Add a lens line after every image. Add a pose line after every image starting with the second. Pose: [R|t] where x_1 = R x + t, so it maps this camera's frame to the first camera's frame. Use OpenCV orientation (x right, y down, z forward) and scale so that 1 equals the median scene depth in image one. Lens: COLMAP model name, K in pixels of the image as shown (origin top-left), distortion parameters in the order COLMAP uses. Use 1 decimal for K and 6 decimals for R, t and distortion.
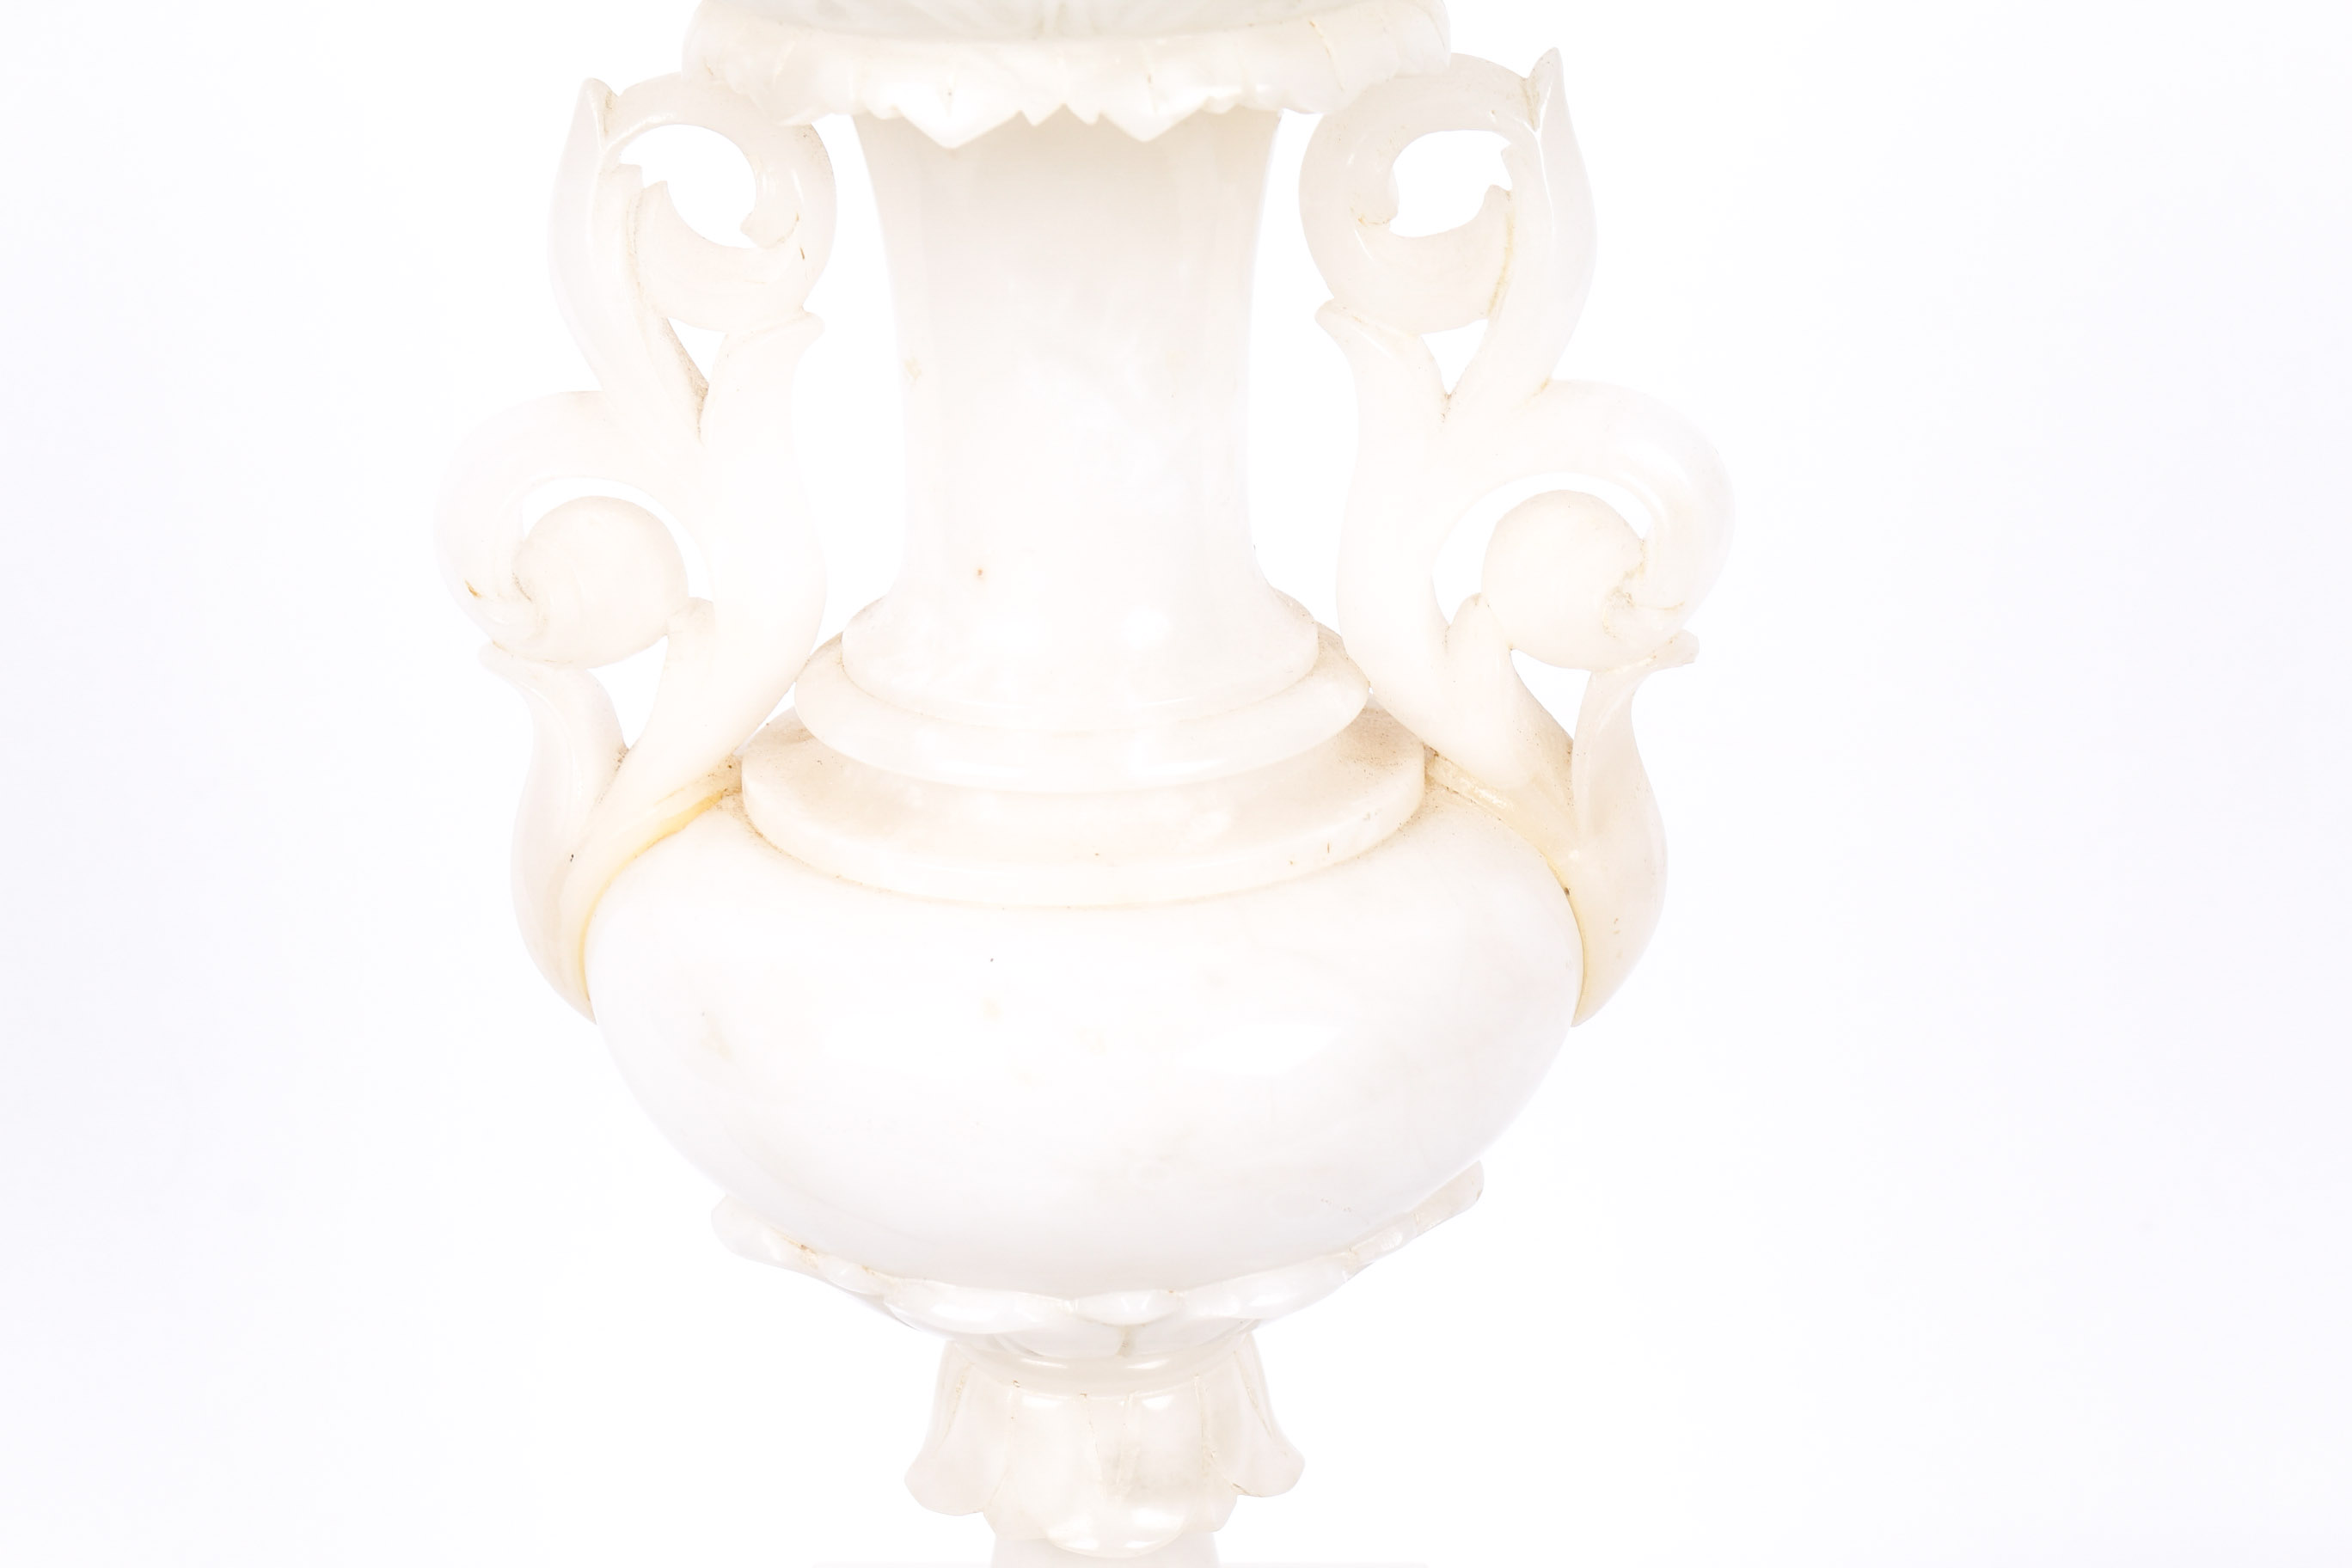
lens RADIAL K [[5074.3, 0, 1176.0], [0, 5074.3, 784.0], [0, 0, 1]] dist [0.036855, 0.077853]
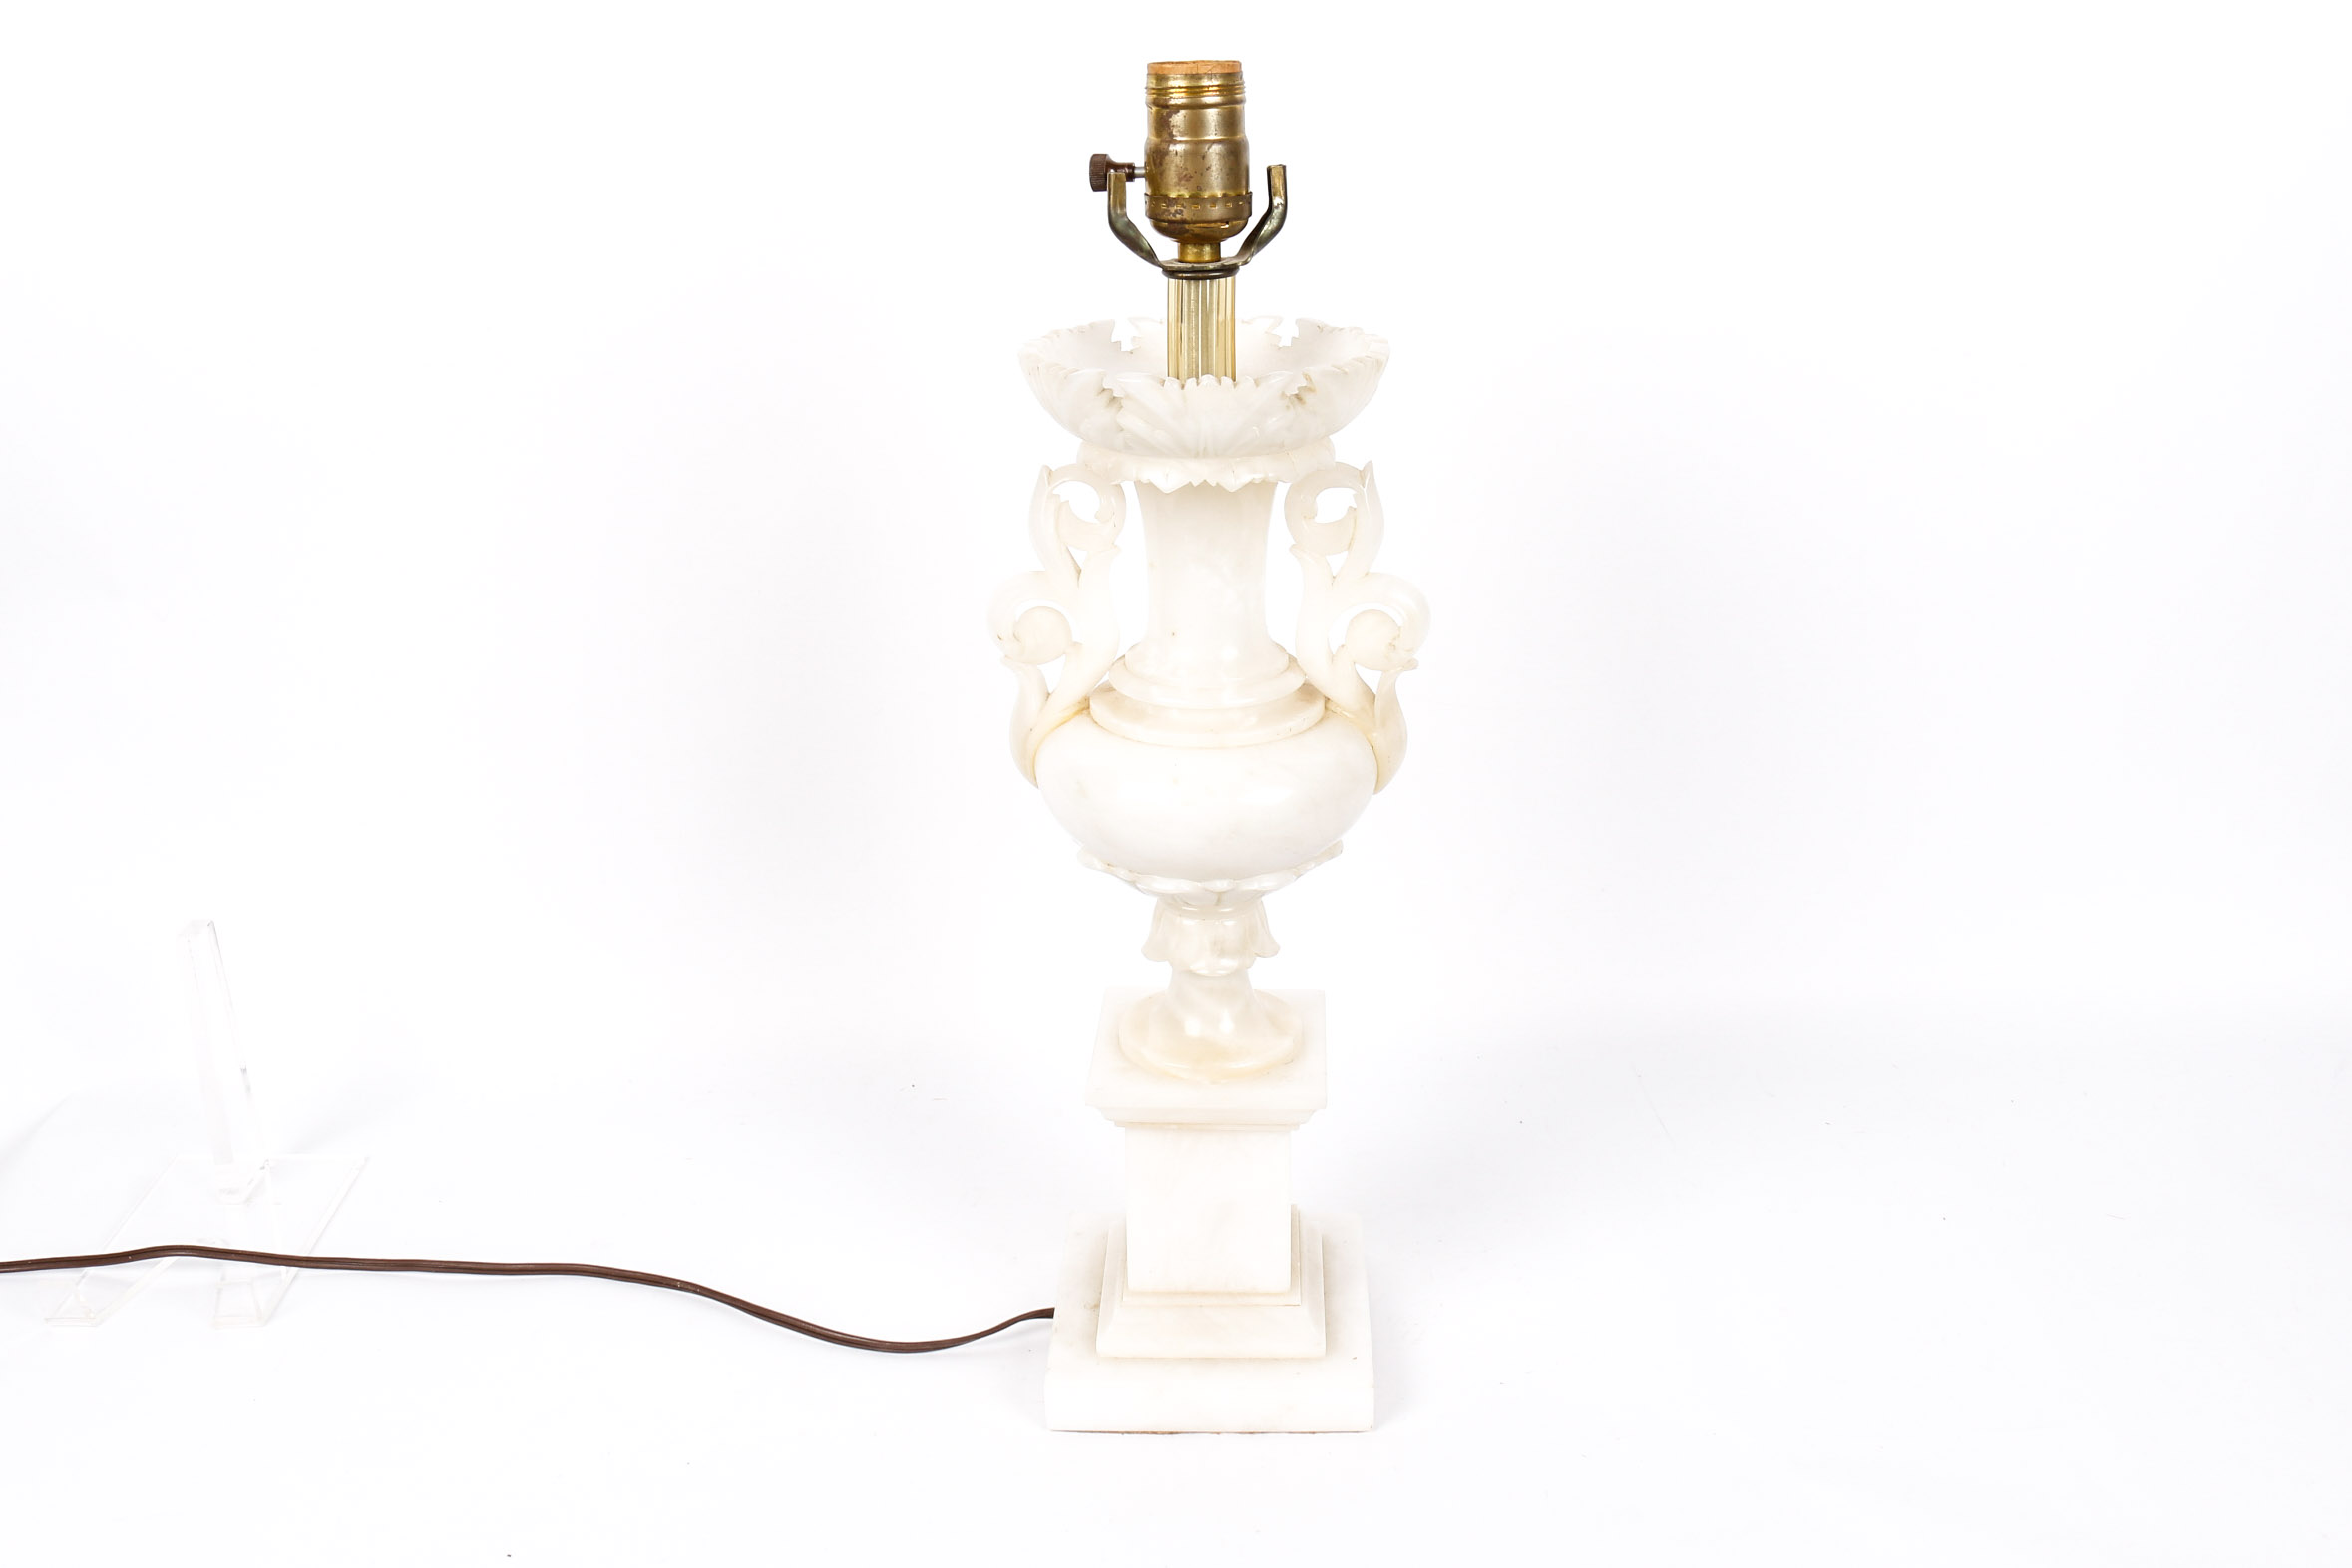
lens RADIAL K [[2314.3, 0, 1224.3], [0, 2314.3, 736.4], [0, 0, 1]] dist [-0.143593, -0.001044]
pose [[0.999831, 0.016407, -0.008279, 0.002914], [-0.016407, 0.999865, 0.000005, 0.016568], [0.008278, 0.000131, 0.999966, -0.331588]]
